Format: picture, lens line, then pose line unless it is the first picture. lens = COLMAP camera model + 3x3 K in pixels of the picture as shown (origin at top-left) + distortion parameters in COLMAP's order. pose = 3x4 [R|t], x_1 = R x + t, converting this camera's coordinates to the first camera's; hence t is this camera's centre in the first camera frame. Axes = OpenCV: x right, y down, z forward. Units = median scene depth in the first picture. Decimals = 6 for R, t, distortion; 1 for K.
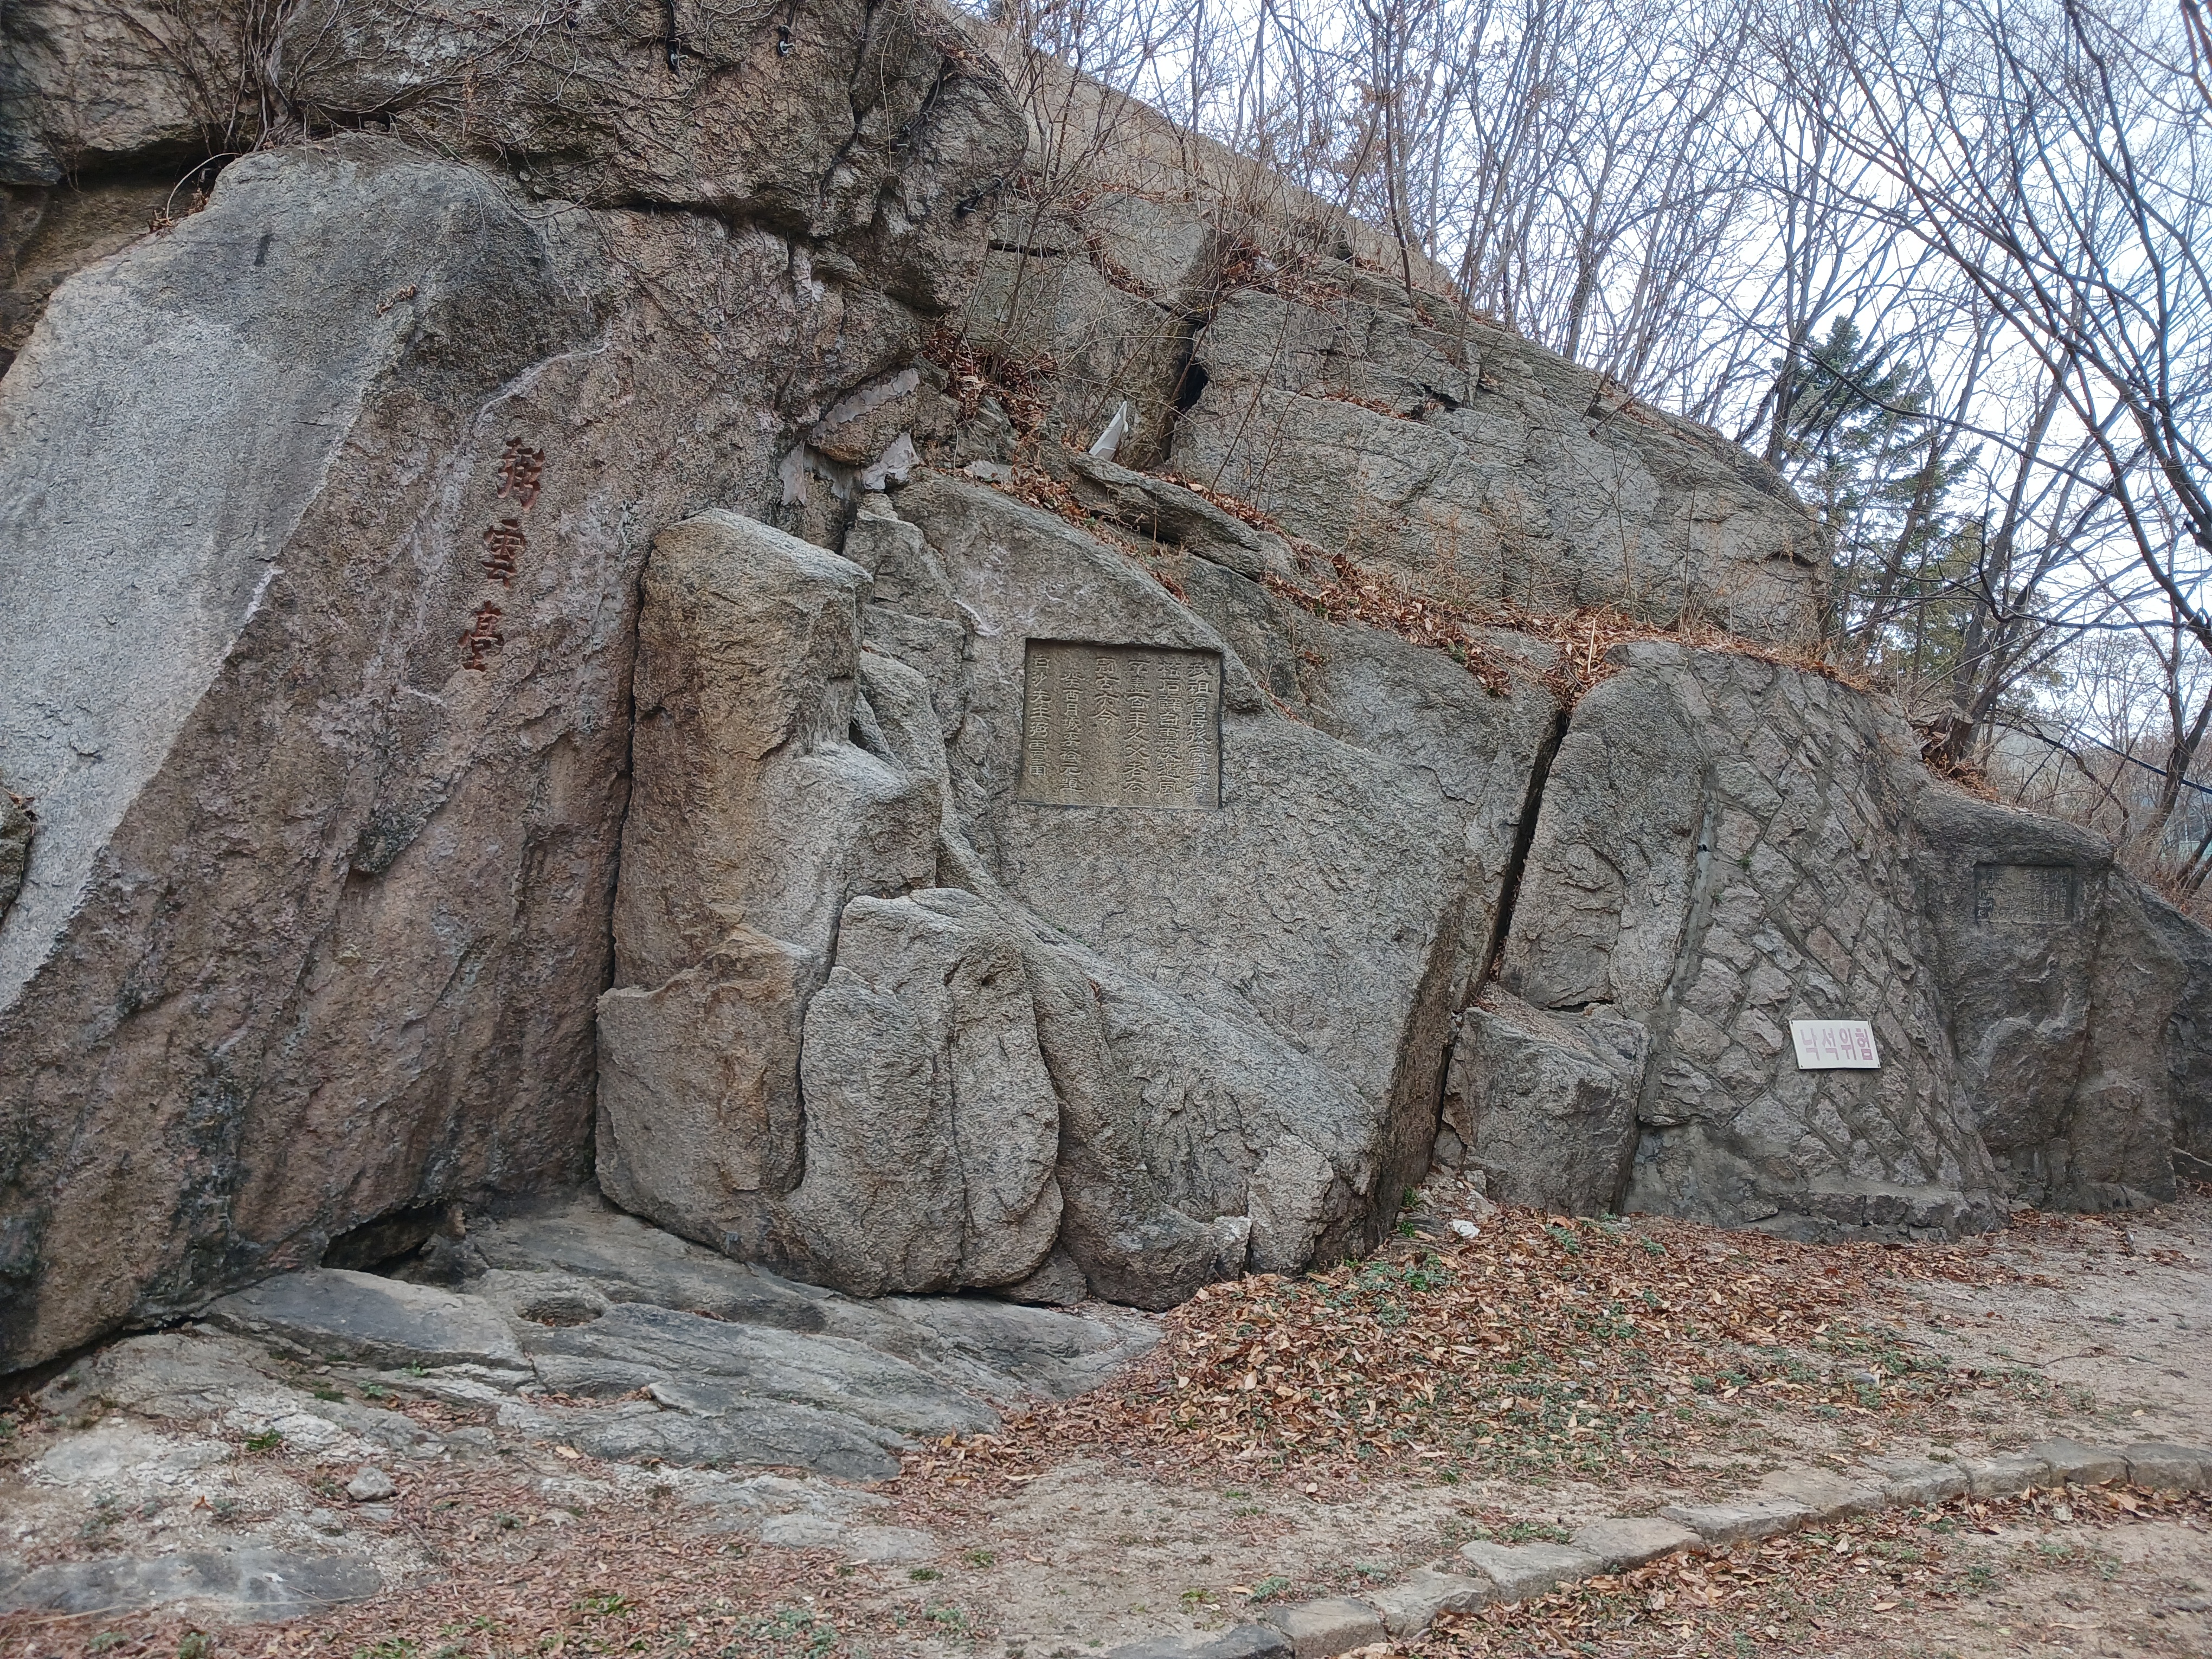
lens RADIAL K [[1760.1, 0, 1111.5], [0, 1760.1, 806.4], [0, 0, 1]] dist [0.206318, -0.436798]
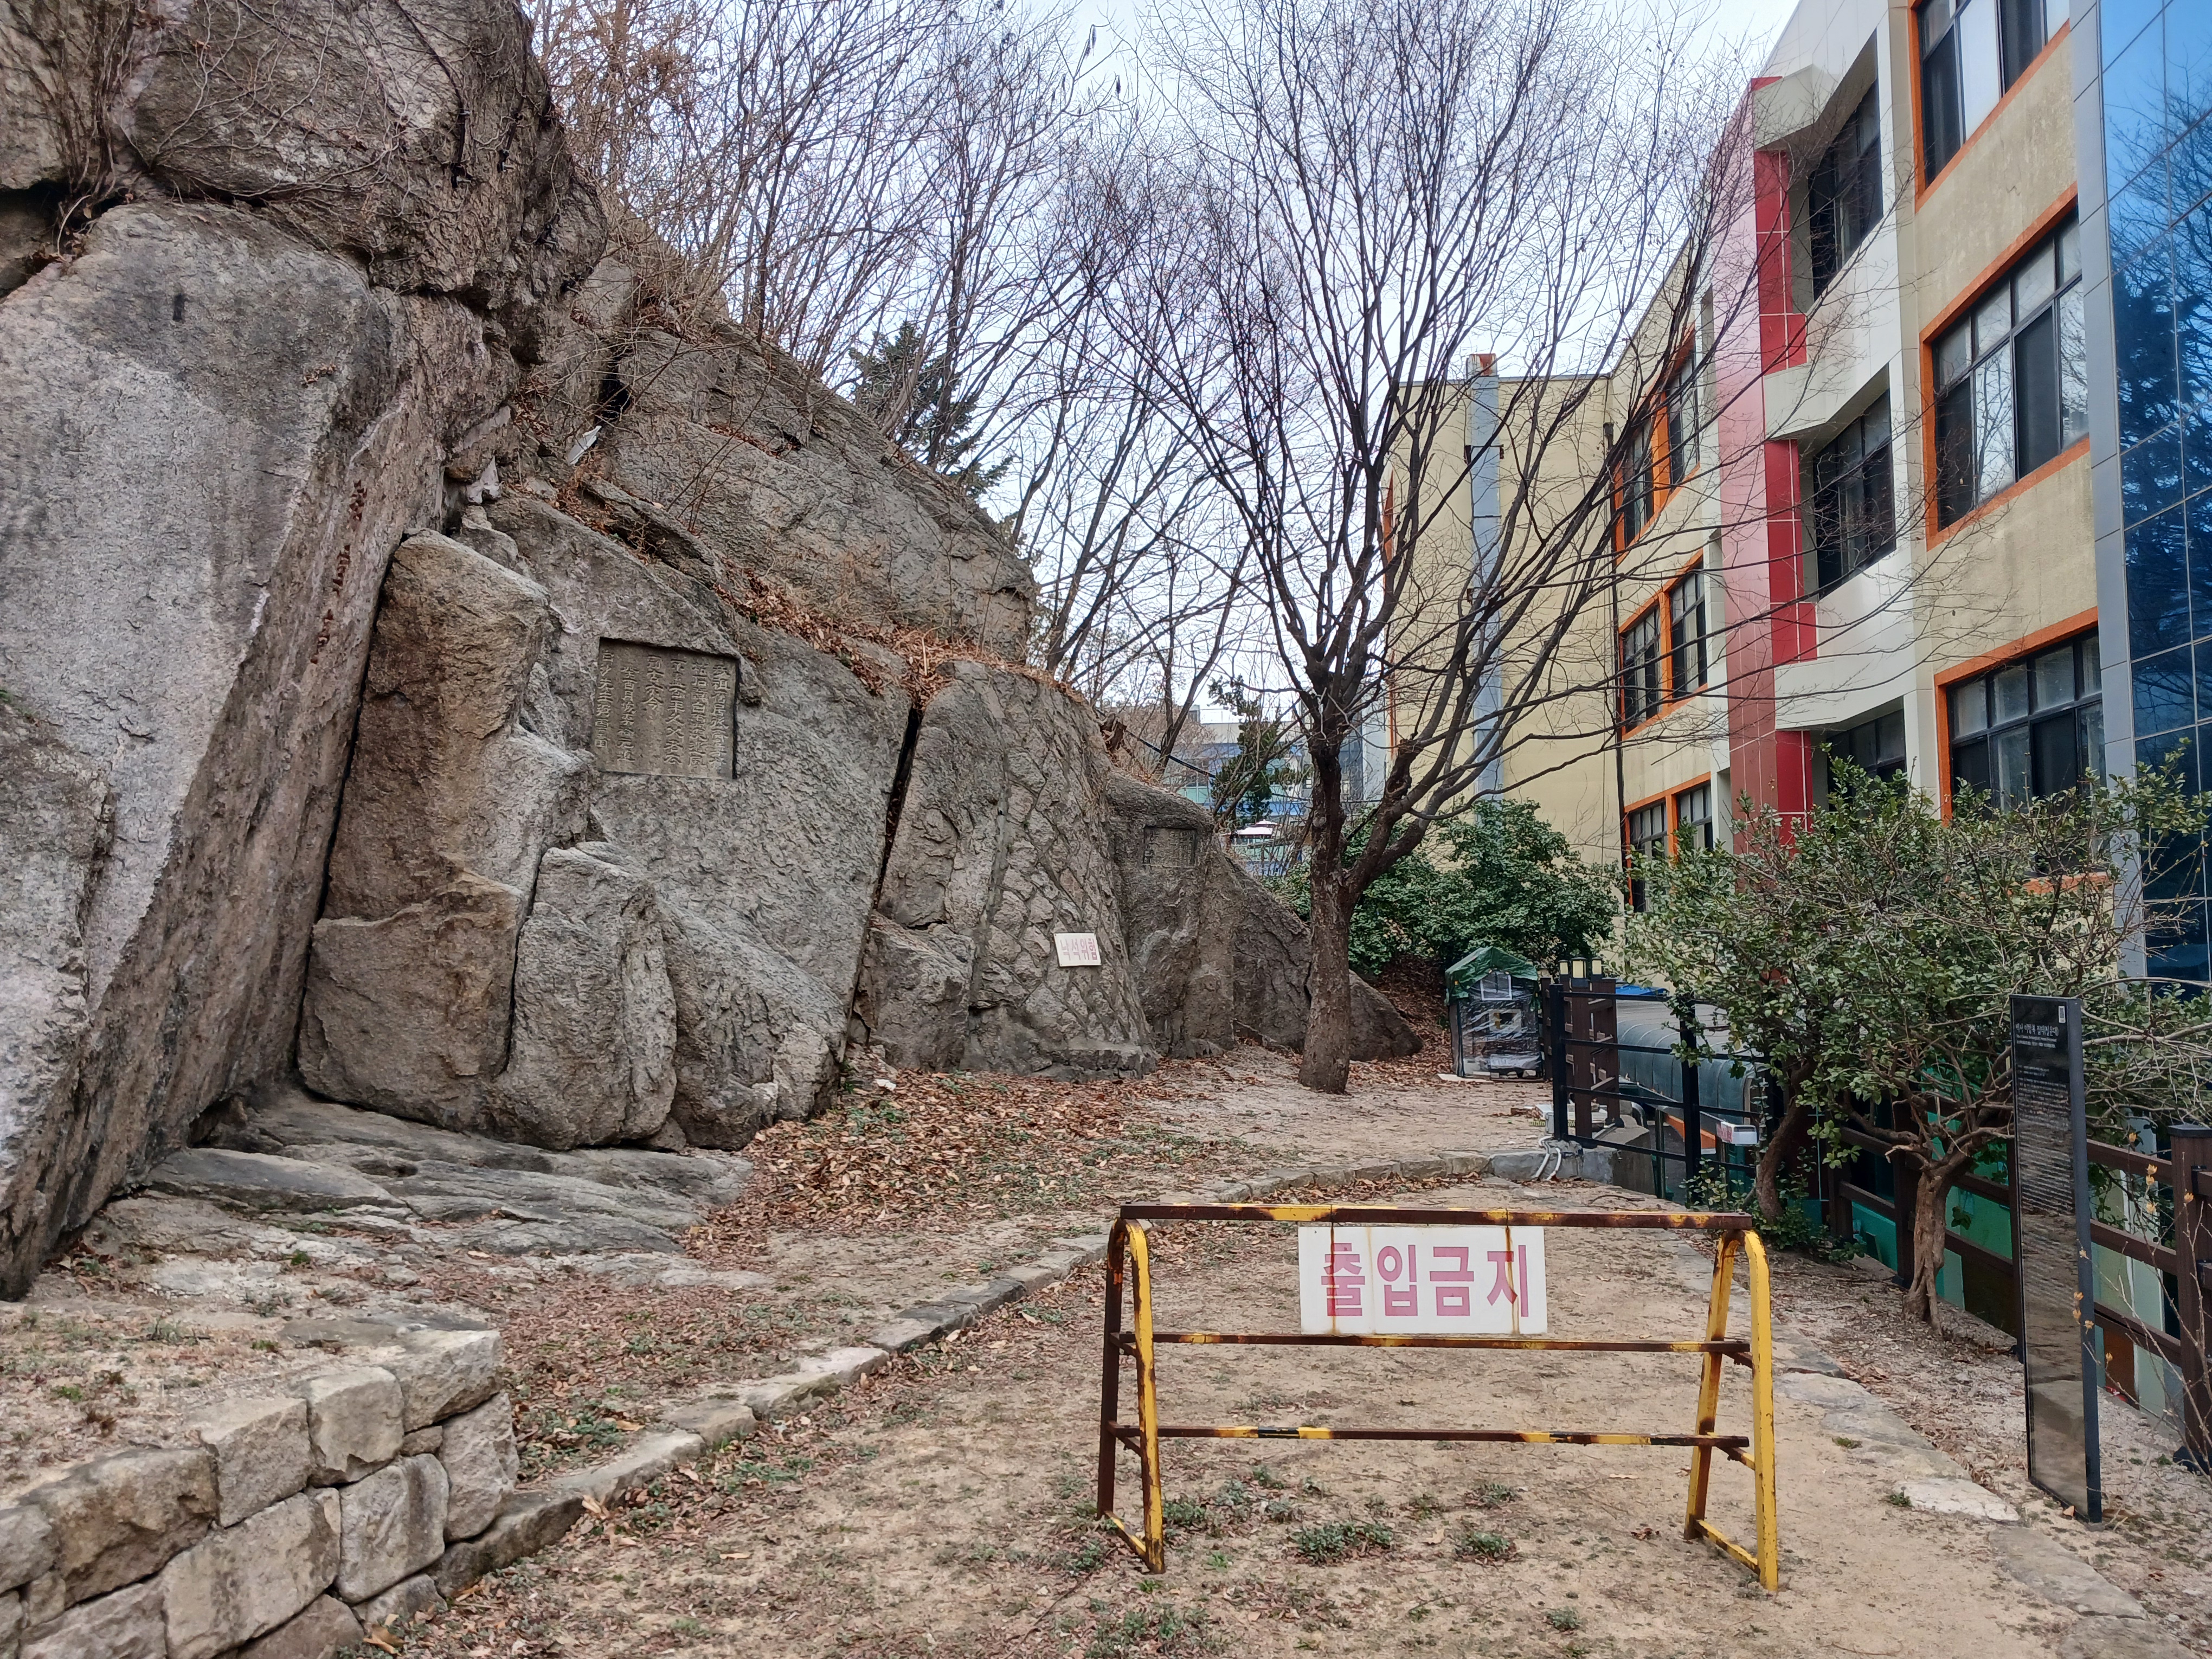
lens RADIAL K [[1760.1, 0, 1111.5], [0, 1760.1, 806.4], [0, 0, 1]] dist [0.206318, -0.436798]
pose [[0.842738, 0.031788, 0.537385, -0.474296], [-0.056871, 0.997926, 0.030155, -0.039603], [-0.535312, -0.055974, 0.842798, -0.297681]]
